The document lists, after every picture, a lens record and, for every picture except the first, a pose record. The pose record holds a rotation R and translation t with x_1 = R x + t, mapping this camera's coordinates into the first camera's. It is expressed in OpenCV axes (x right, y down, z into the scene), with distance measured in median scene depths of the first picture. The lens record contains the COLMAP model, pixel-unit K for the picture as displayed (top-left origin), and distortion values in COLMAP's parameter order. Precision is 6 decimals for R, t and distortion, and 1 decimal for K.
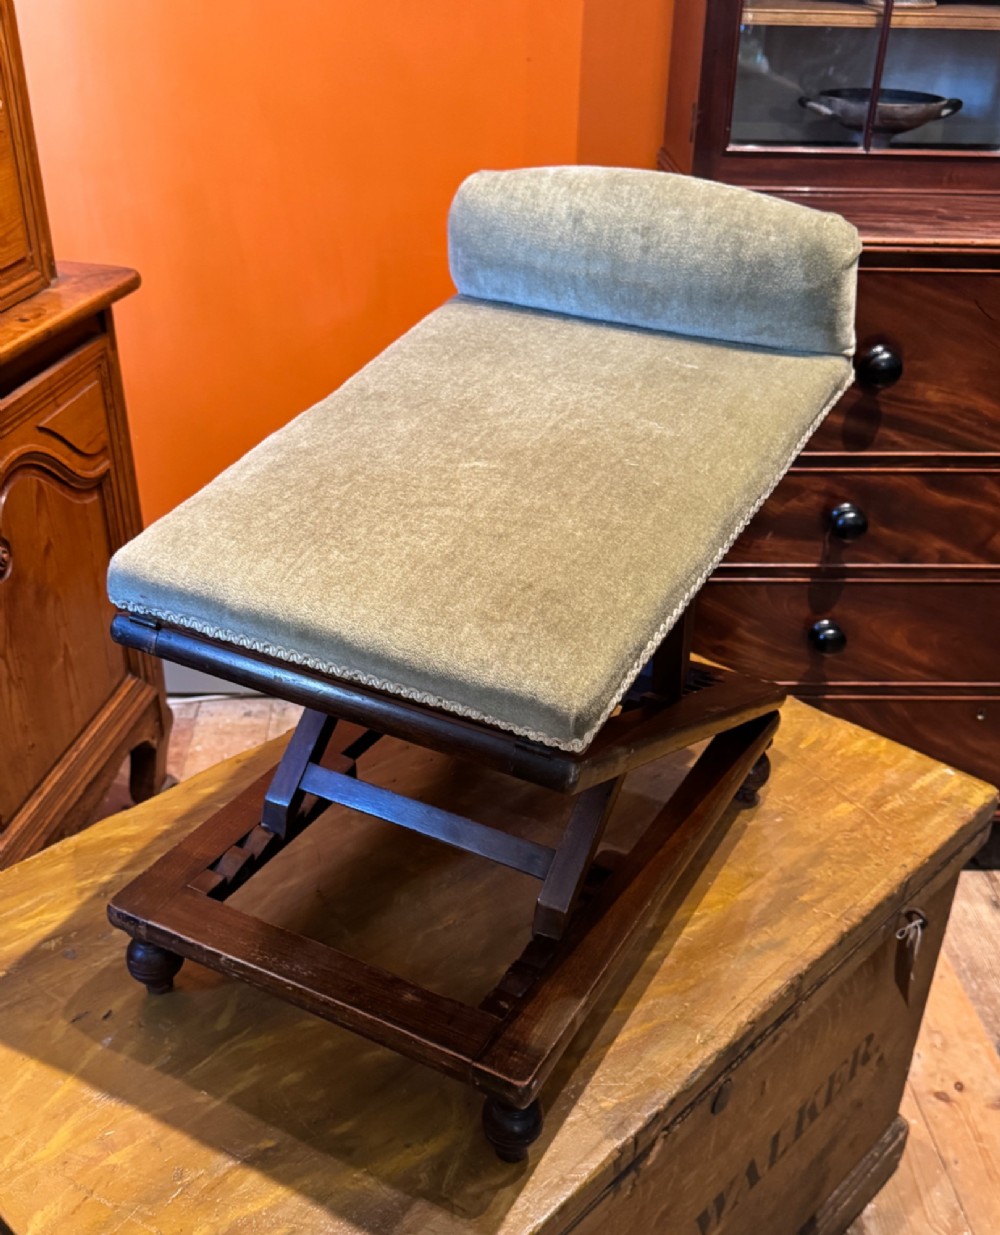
lens RADIAL K [[1250.9, 0, 512.7], [0, 1250.9, 662.1], [0, 0, 1]] dist [0.166780, -0.381571]
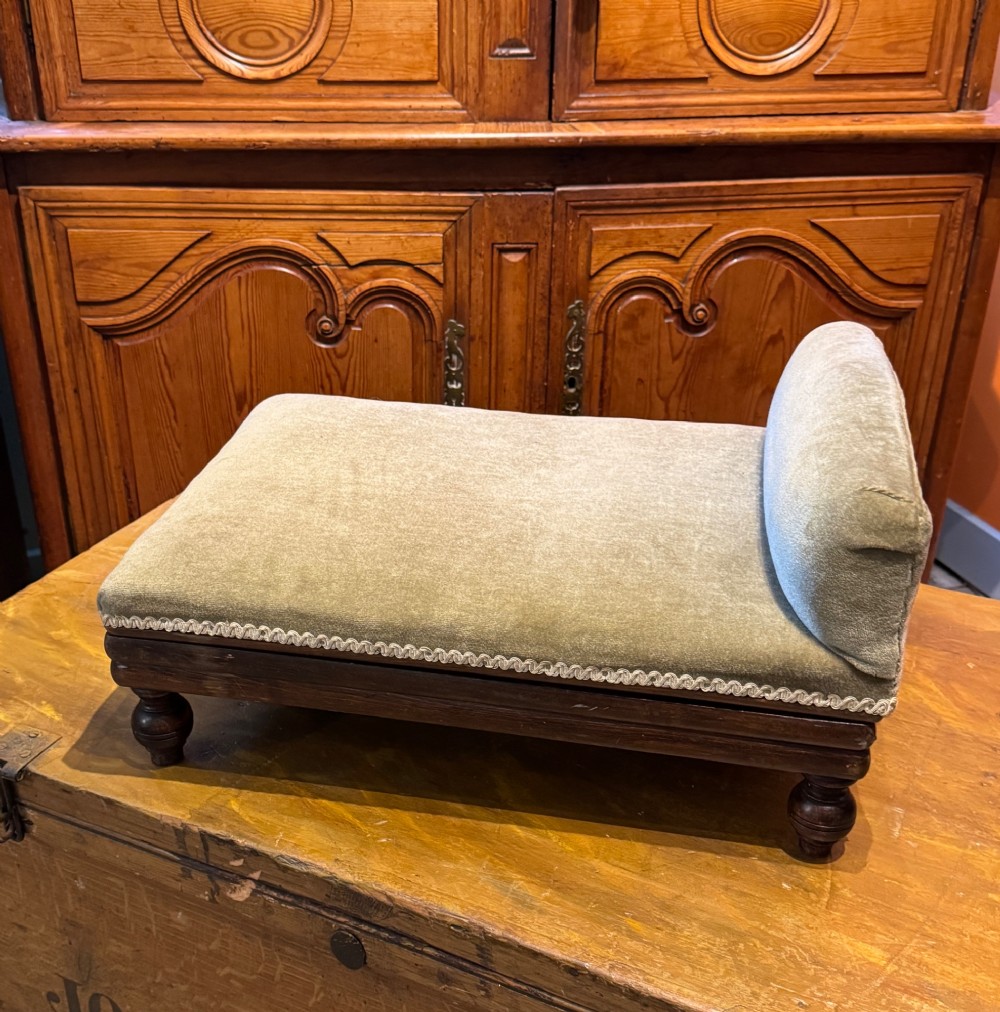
lens RADIAL K [[1289.8, 0, 492.2], [0, 1289.8, 555.3], [0, 0, 1]] dist [0.164594, -0.399232]
pose [[0.310067, 0.443527, -0.840917, 0.842227], [-0.498641, 0.828956, 0.253357, -0.154517], [0.809454, 0.340758, 0.478192, 0.581689]]
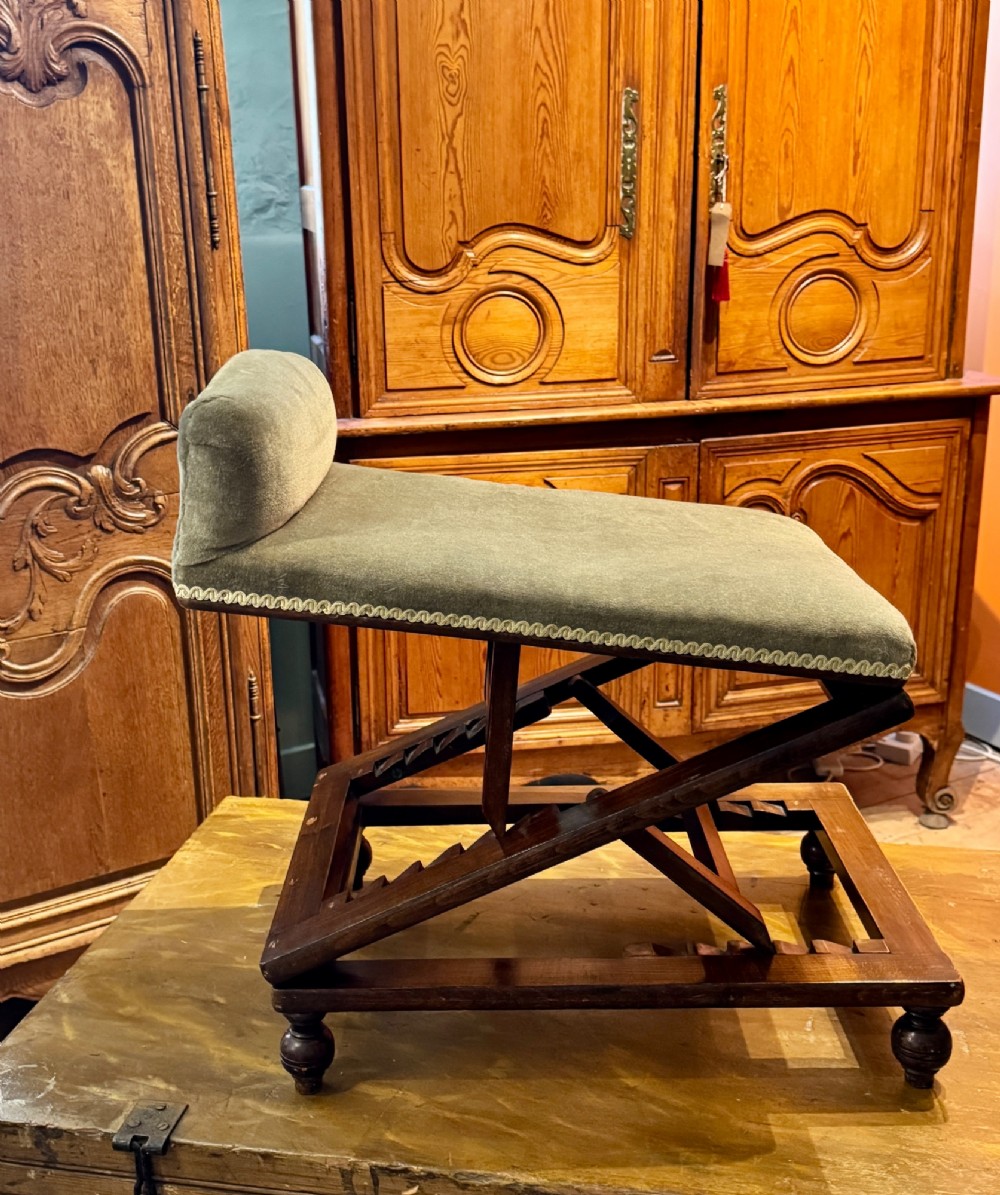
lens RADIAL K [[1321.2, 0, 487.4], [0, 1321.2, 563.1], [0, 0, 1]] dist [0.208349, -0.545401]
pose [[0.420437, 0.215533, -0.881350, 1.341940], [-0.445530, 0.895244, 0.006396, 0.186464], [0.790402, 0.389979, 0.472420, -0.095368]]
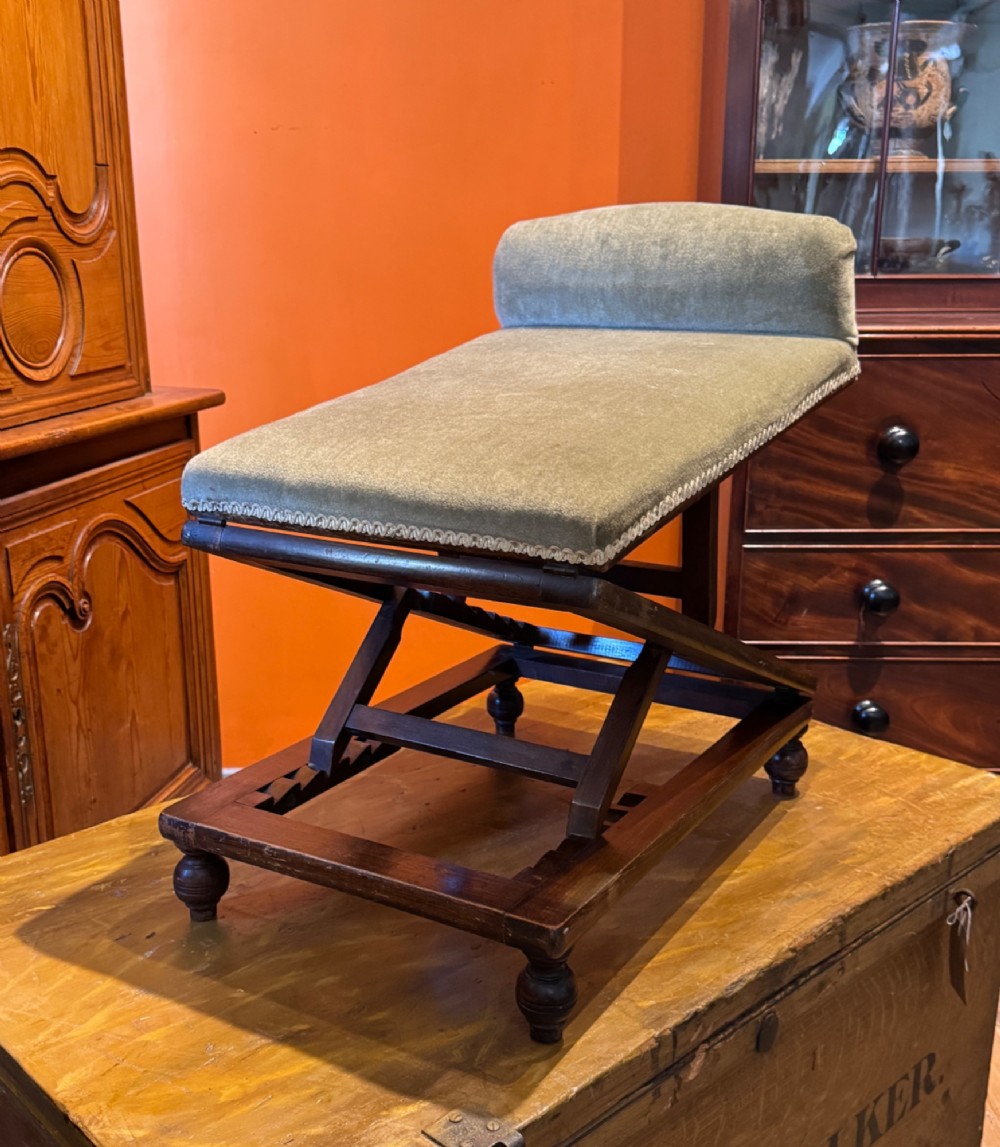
lens RADIAL K [[1245.5, 0, 502.8], [0, 1245.5, 625.1], [0, 0, 1]] dist [0.164302, -0.346608]
pose [[0.998485, -0.008711, -0.054327, 0.019367], [-0.005017, 0.968861, -0.247554, 0.288998], [0.054792, 0.247451, 0.967350, -0.023081]]
